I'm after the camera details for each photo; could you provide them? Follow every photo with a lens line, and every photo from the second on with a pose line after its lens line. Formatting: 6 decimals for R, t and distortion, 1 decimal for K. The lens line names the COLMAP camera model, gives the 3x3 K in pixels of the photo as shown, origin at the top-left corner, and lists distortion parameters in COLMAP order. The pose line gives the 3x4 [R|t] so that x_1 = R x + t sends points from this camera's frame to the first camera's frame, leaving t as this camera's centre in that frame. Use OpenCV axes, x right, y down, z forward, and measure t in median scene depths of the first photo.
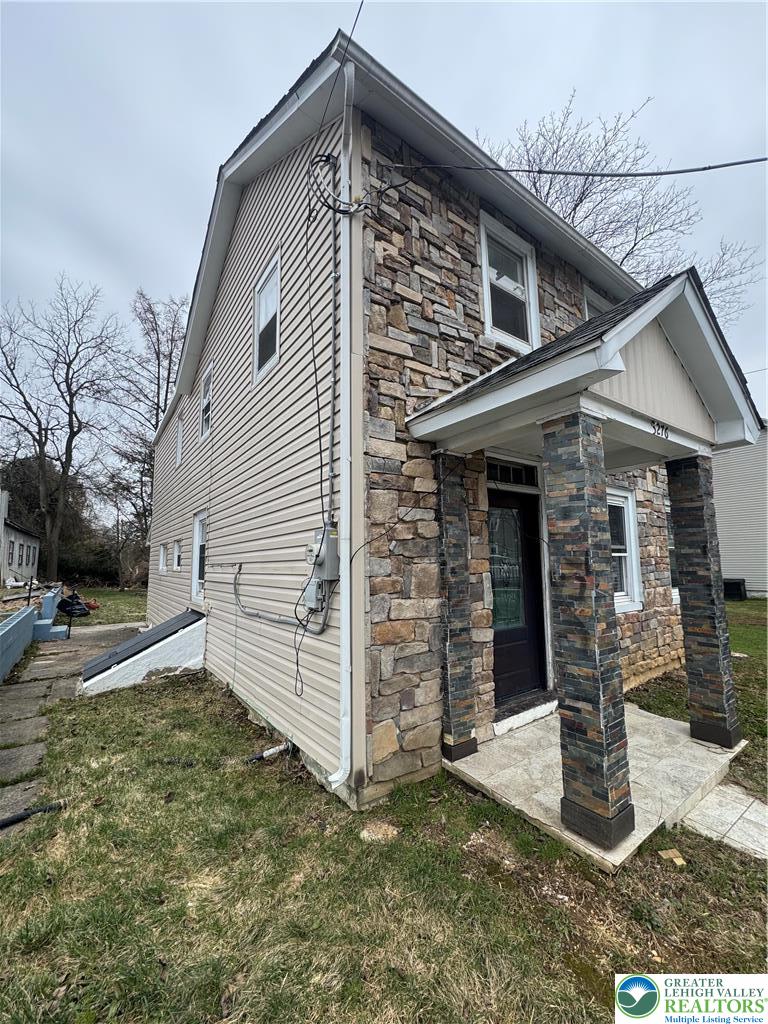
lens RADIAL K [[406.3, 0, 381.6], [0, 406.3, 511.3], [0, 0, 1]] dist [-0.001979, 0.000507]
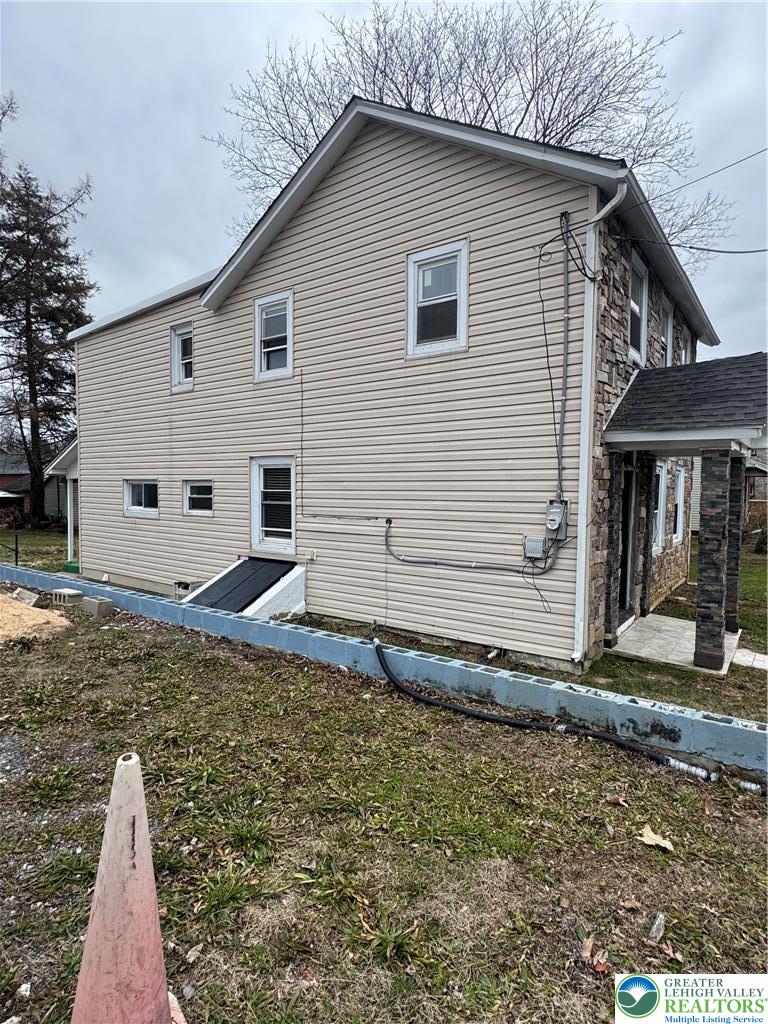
lens RADIAL K [[553.3, 0, 382.1], [0, 553.3, 508.6], [0, 0, 1]] dist [0.000161, 0.000261]
pose [[0.952299, 0.008677, 0.305044, -1.452085], [-0.058742, 0.986114, 0.155335, -0.233710], [-0.299460, -0.165844, 0.939585, -0.744877]]
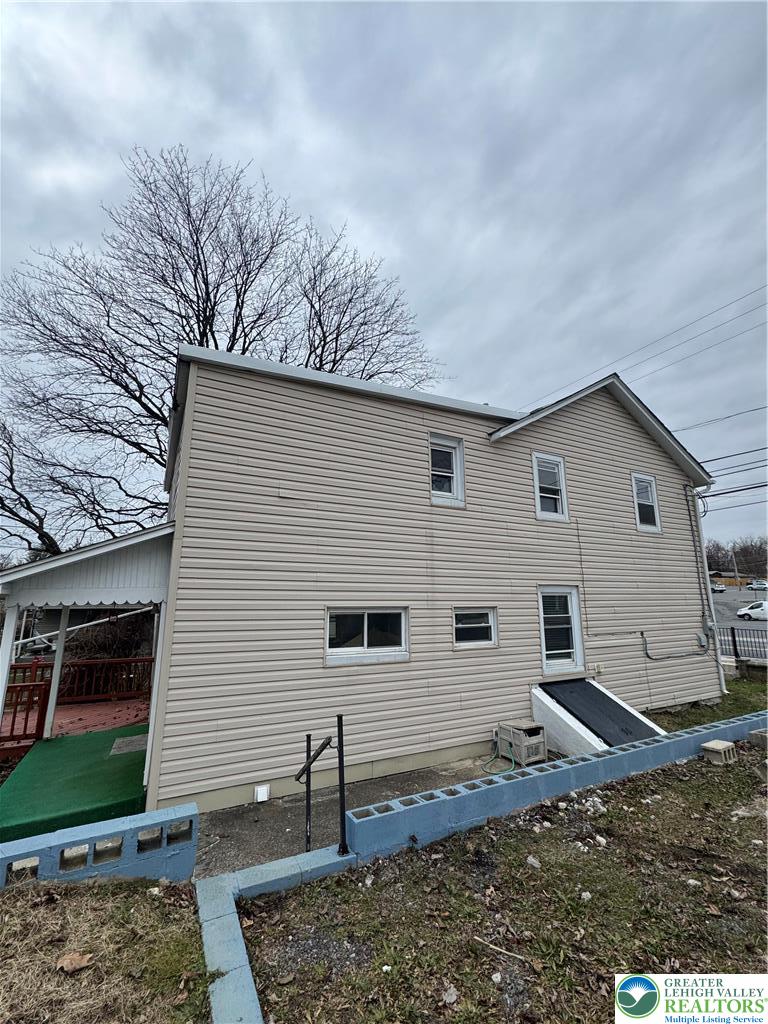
lens RADIAL K [[406.3, 0, 384.0], [0, 406.3, 517.7], [0, 0, 1]] dist [-0.001979, 0.000507]
pose [[0.174054, 0.205681, 0.963016, -3.924538], [-0.128891, 0.974289, -0.184793, 0.202266], [-0.976264, -0.091960, 0.196090, 3.046064]]
